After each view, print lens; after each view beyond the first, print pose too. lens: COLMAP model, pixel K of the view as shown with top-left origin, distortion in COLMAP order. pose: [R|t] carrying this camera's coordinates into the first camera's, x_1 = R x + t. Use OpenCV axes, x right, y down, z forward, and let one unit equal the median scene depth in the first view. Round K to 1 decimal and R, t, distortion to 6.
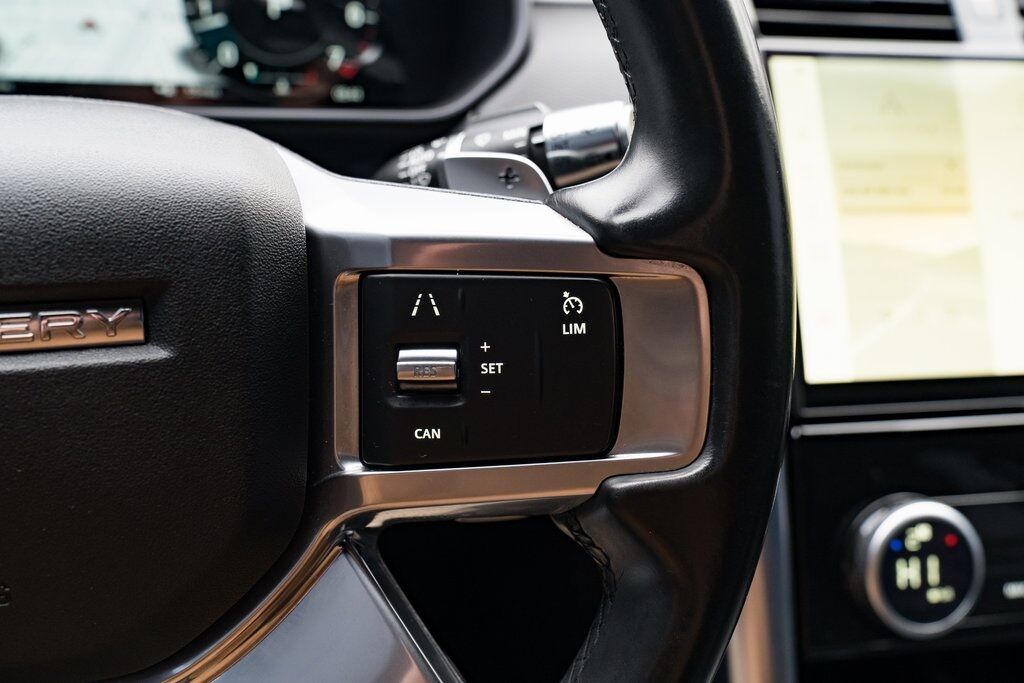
lens RADIAL K [[1097.7, 0, 512.0], [0, 1097.7, 341.5], [0, 0, 1]] dist [0.009753, 0.007847]
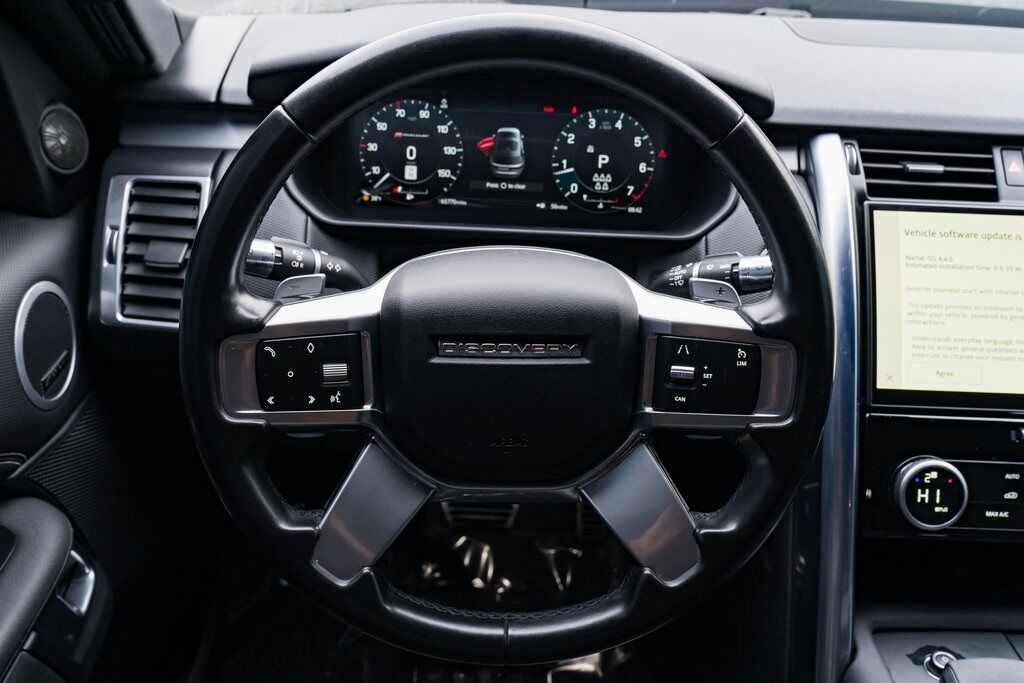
lens RADIAL K [[903.9, 0, 510.0], [0, 903.9, 324.5], [0, 0, 1]] dist [-0.005723, -0.002542]
pose [[0.972146, 0.073174, -0.222661, -0.005928], [-0.071566, 0.997319, 0.015292, -0.090381], [0.223183, 0.001069, 0.974776, -1.110501]]
